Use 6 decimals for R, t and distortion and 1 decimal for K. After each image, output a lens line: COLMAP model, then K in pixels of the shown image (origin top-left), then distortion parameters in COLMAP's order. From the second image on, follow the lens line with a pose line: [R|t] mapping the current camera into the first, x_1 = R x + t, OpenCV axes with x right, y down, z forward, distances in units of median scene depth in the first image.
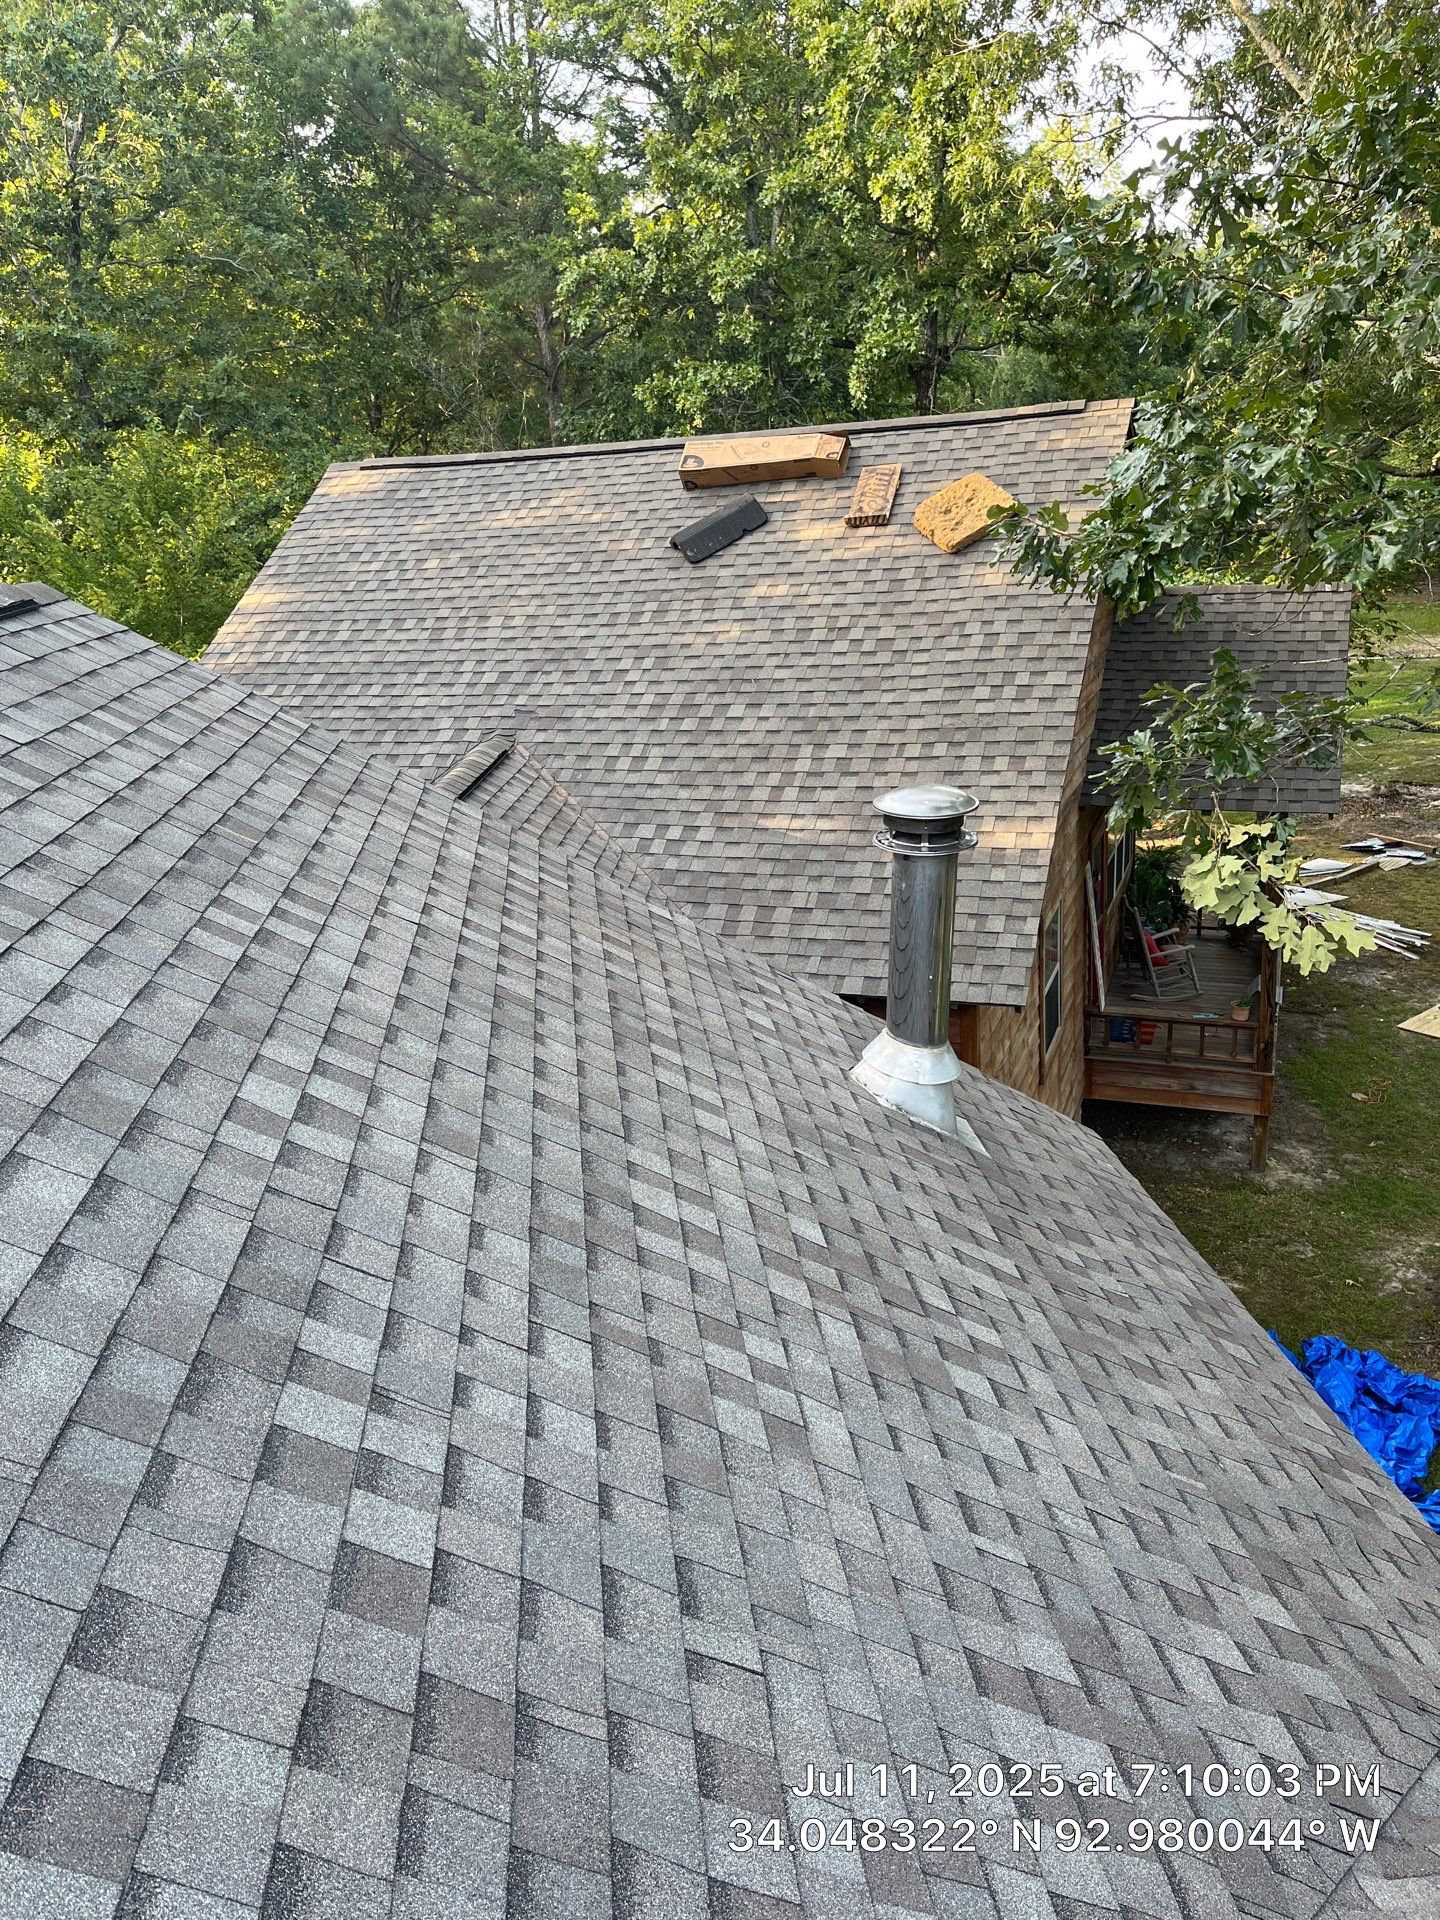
lens RADIAL K [[1386.6, 0, 721.6], [0, 1386.6, 959.0], [0, 0, 1]] dist [-0.003164, -0.001072]
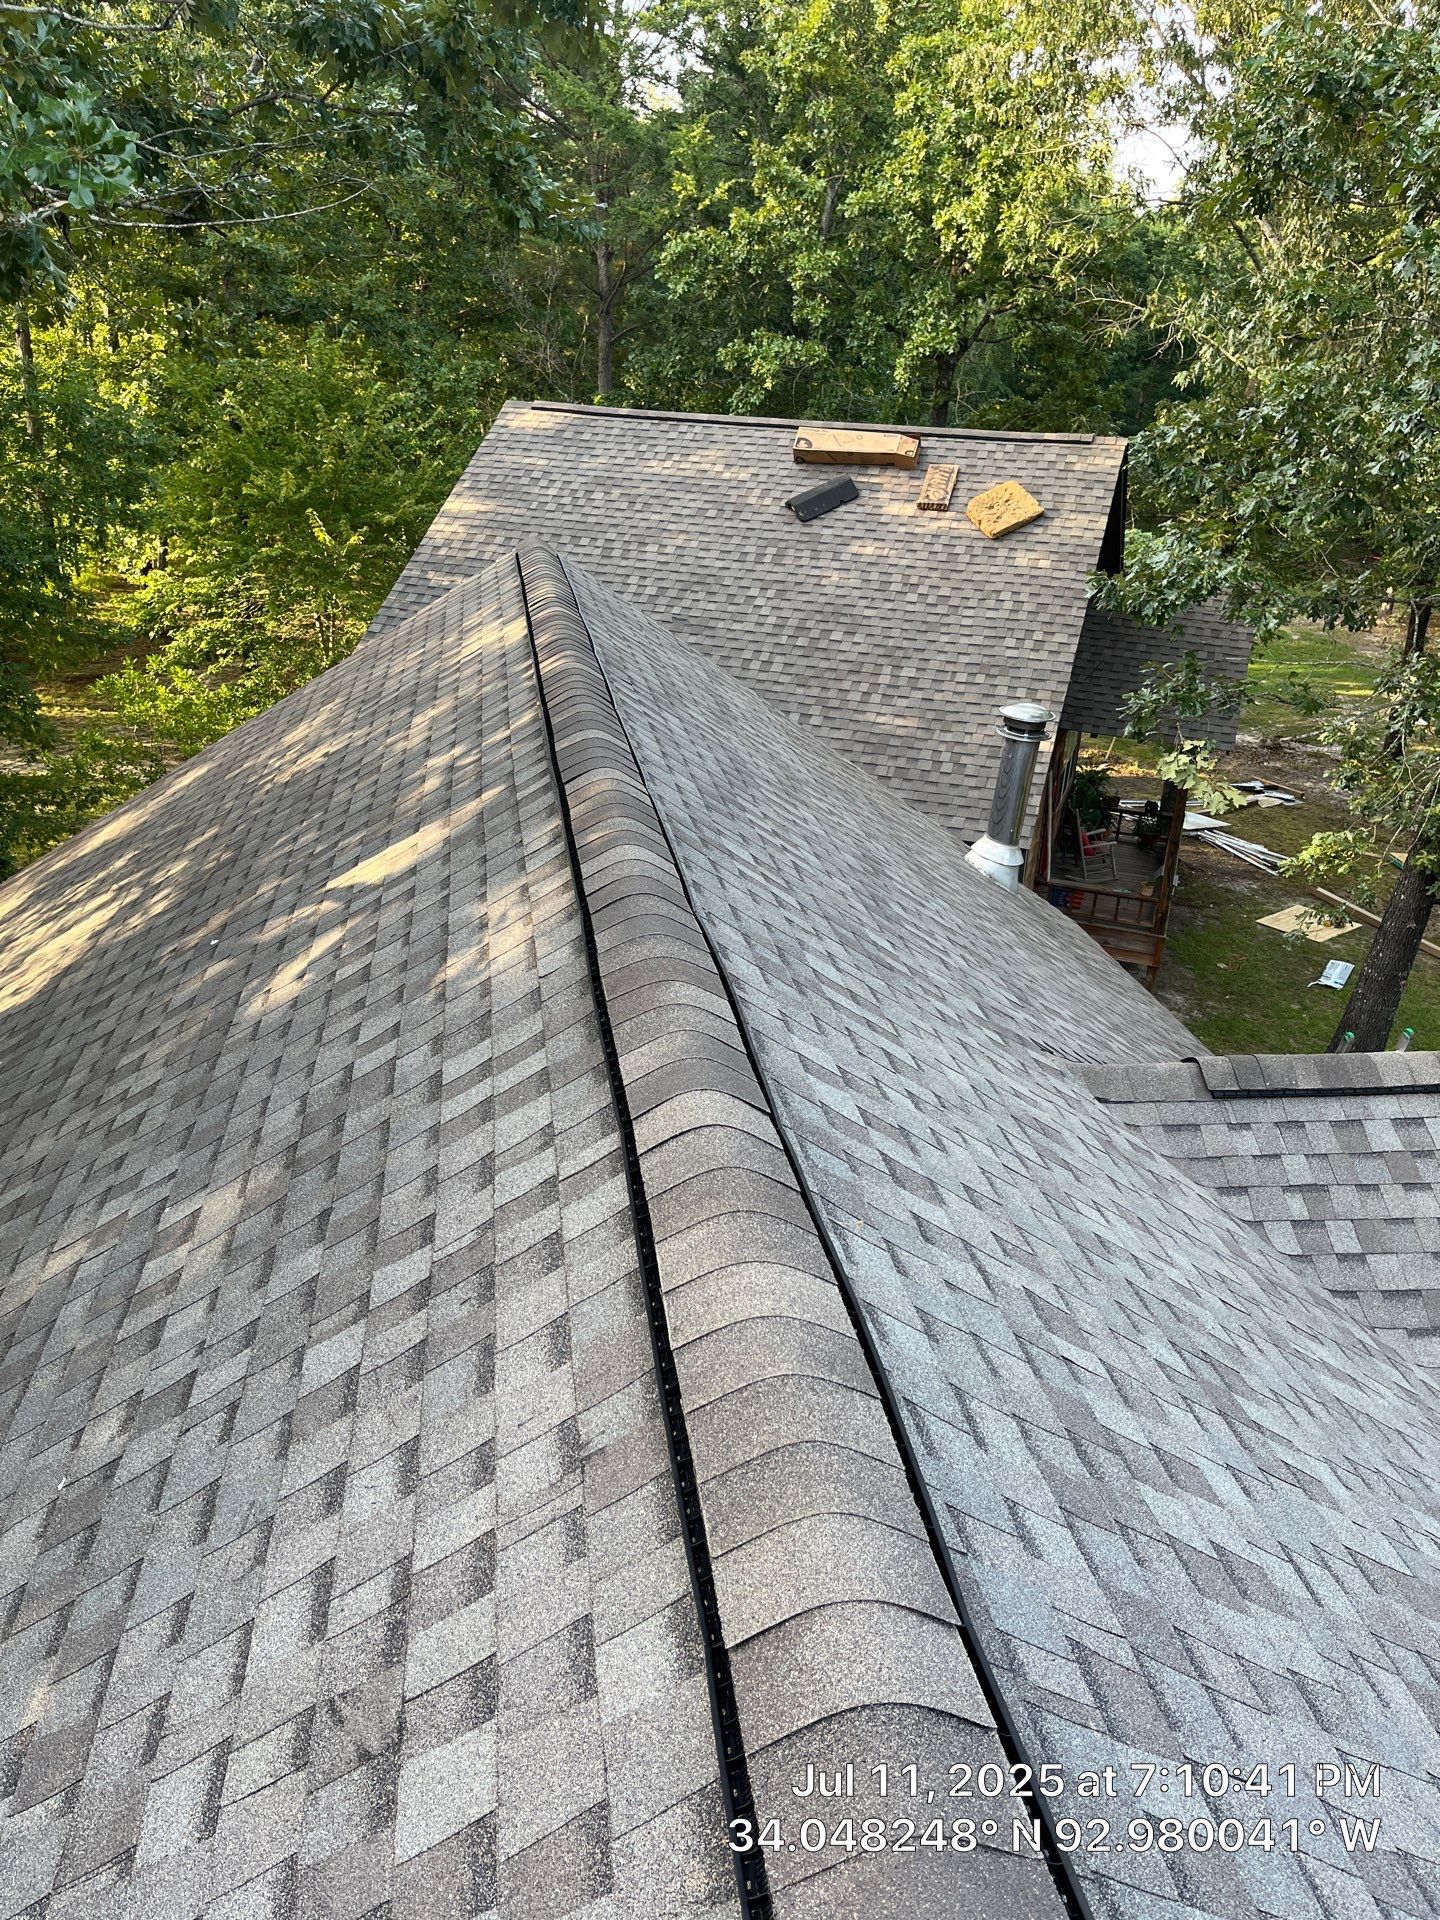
lens RADIAL K [[1386.6, 0, 718.6], [0, 1386.6, 959.7], [0, 0, 1]] dist [-0.003164, -0.001072]
pose [[0.992832, 0.086860, 0.082094, -0.168711], [-0.092680, 0.993235, 0.069963, 0.054351], [-0.075462, -0.077070, 0.994166, -0.372024]]
